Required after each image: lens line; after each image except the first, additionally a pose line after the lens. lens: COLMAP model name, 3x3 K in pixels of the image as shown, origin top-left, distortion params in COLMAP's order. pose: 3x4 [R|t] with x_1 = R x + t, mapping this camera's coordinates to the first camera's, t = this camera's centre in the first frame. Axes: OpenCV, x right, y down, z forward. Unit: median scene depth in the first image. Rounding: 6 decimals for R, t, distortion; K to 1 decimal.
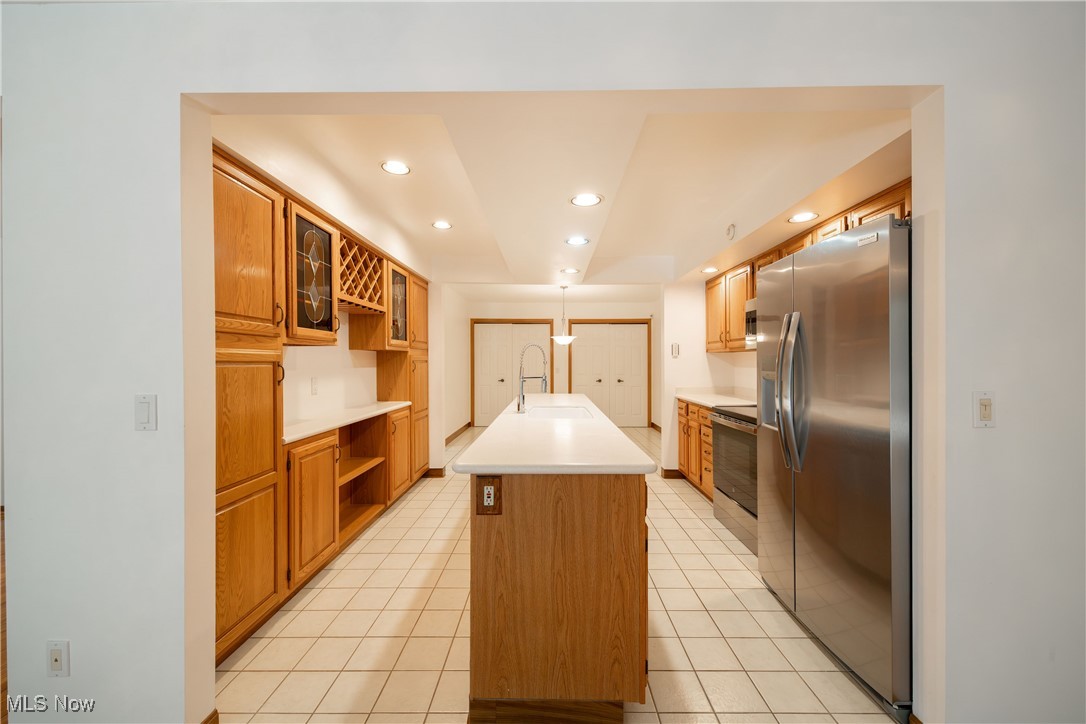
lens RADIAL K [[412.3, 0, 546.4], [0, 412.3, 363.8], [0, 0, 1]] dist [0.012473, -0.004407]
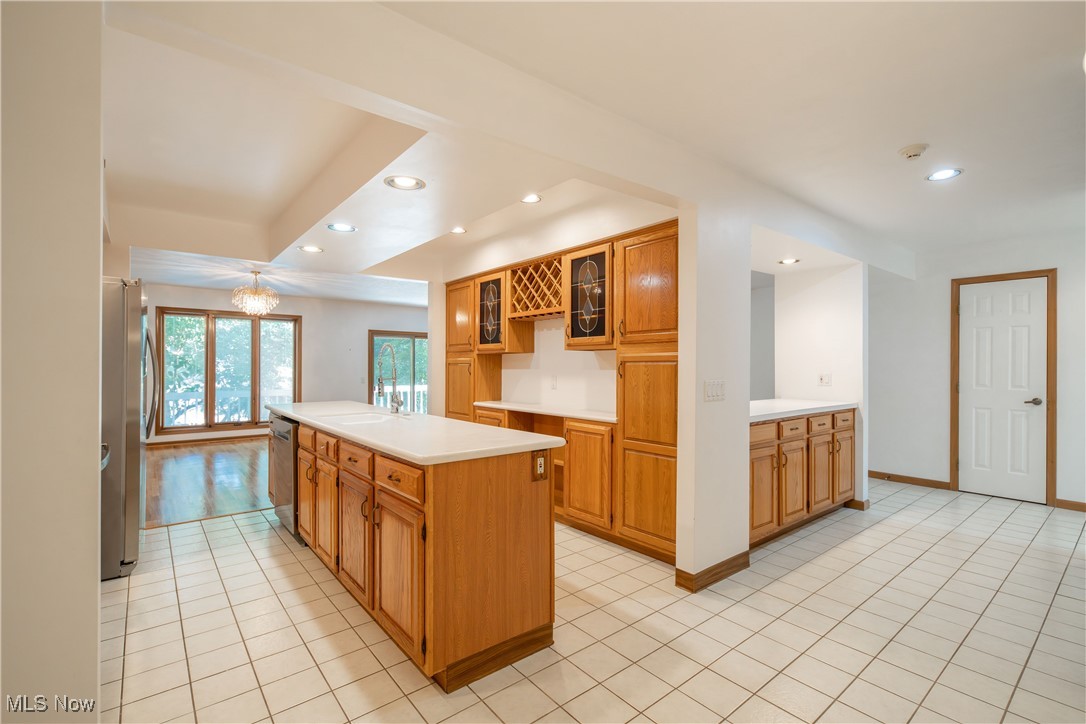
lens RADIAL K [[491.4, 0, 545.0], [0, 491.4, 364.7], [0, 0, 1]] dist [0.003212, 0.000067]
pose [[-0.769535, -0.000372, -0.638605, 0.360663], [-0.004037, 0.999983, 0.004282, -0.006378], [0.638592, 0.005873, -0.769523, 1.816394]]
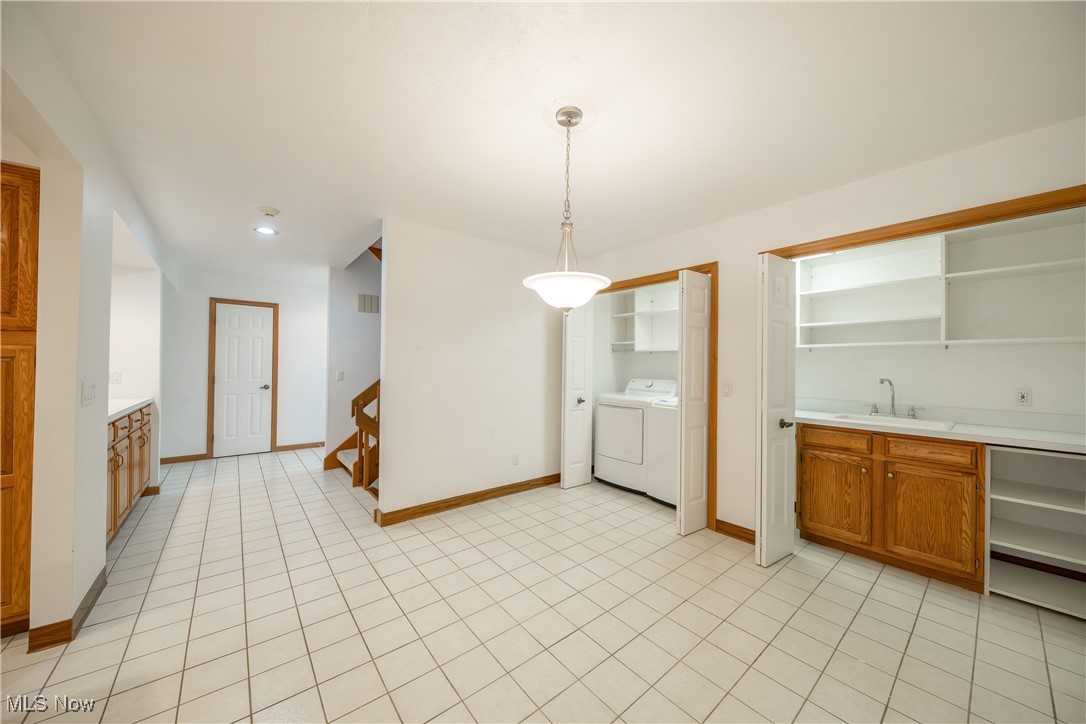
lens RADIAL K [[376.5, 0, 546.1], [0, 376.5, 363.9], [0, 0, 1]] dist [0.009070, -0.004682]
pose [[0.645119, 0.003794, -0.764073, 0.455873], [-0.014515, 0.999868, -0.007291, -0.008260], [0.763944, 0.015794, 0.645089, 1.514784]]
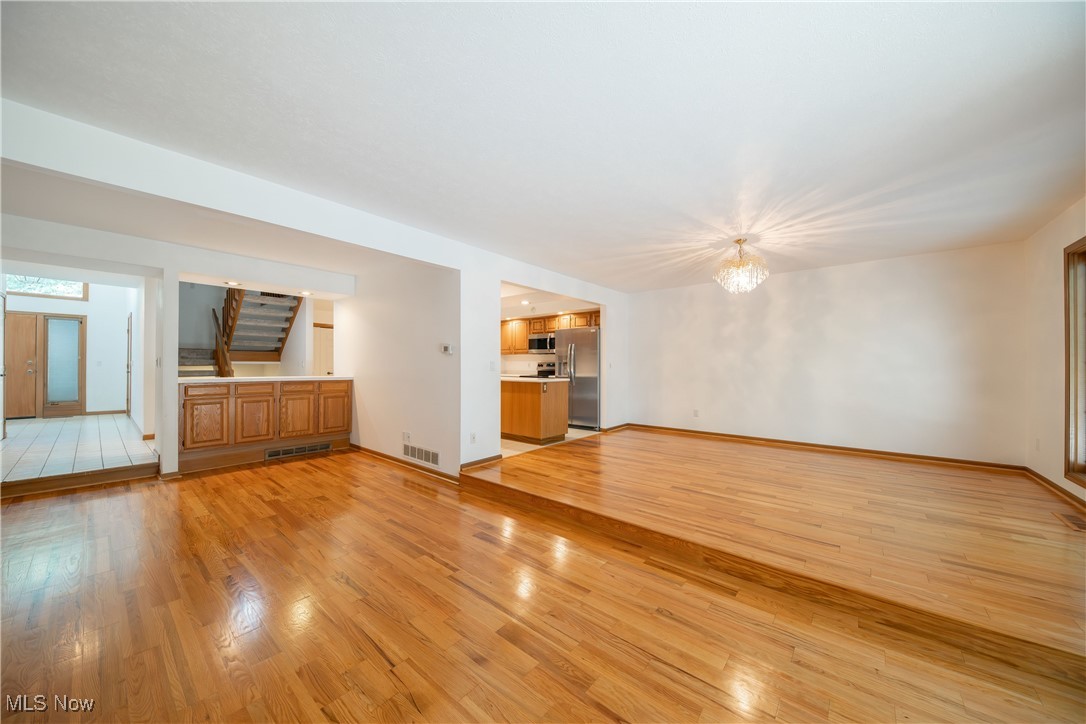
lens RADIAL K [[376.5, 0, 546.1], [0, 376.5, 363.9], [0, 0, 1]] dist [0.009070, -0.004682]
pose [[0.633297, 0.008513, 0.773862, -1.263320], [-0.002194, 0.999955, -0.009205, 0.051735], [-0.773906, 0.004132, 0.633288, -0.566382]]
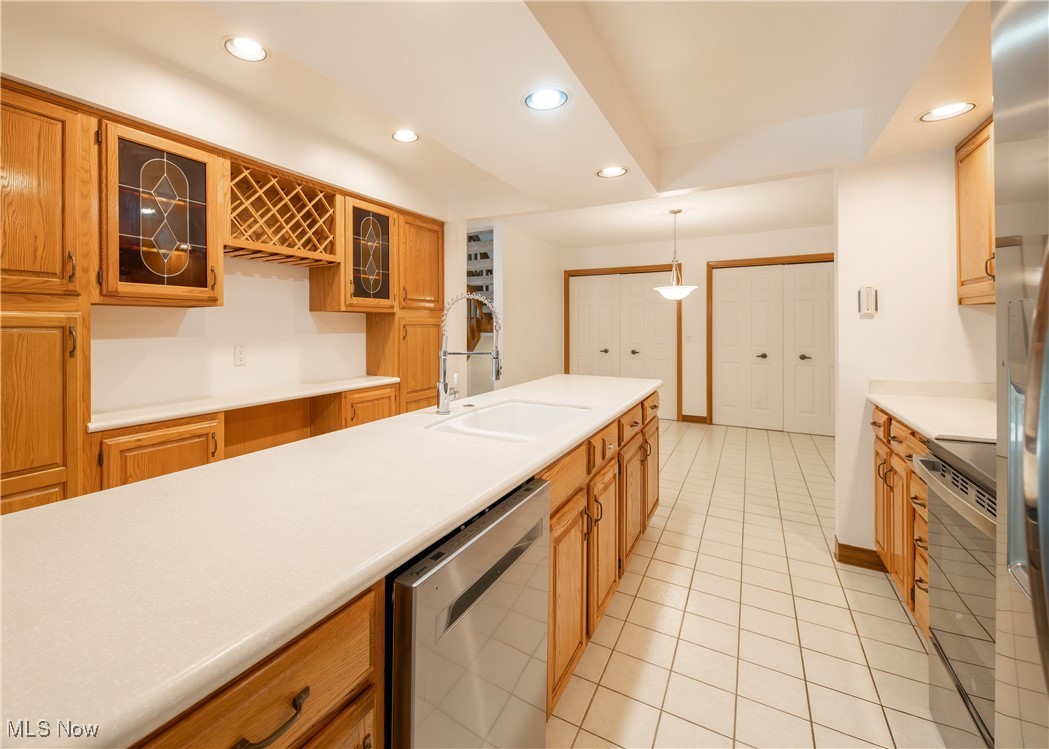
lens RADIAL K [[457.8, 0, 458.2], [0, 457.8, 327.2], [0, 0, 1]] dist [0.002779, -0.000089]
pose [[0.847428, -0.000154, -0.530910, 0.252896], [-0.001273, 0.999996, -0.002321, -0.001764], [0.530909, 0.002643, 0.847425, 0.384701]]
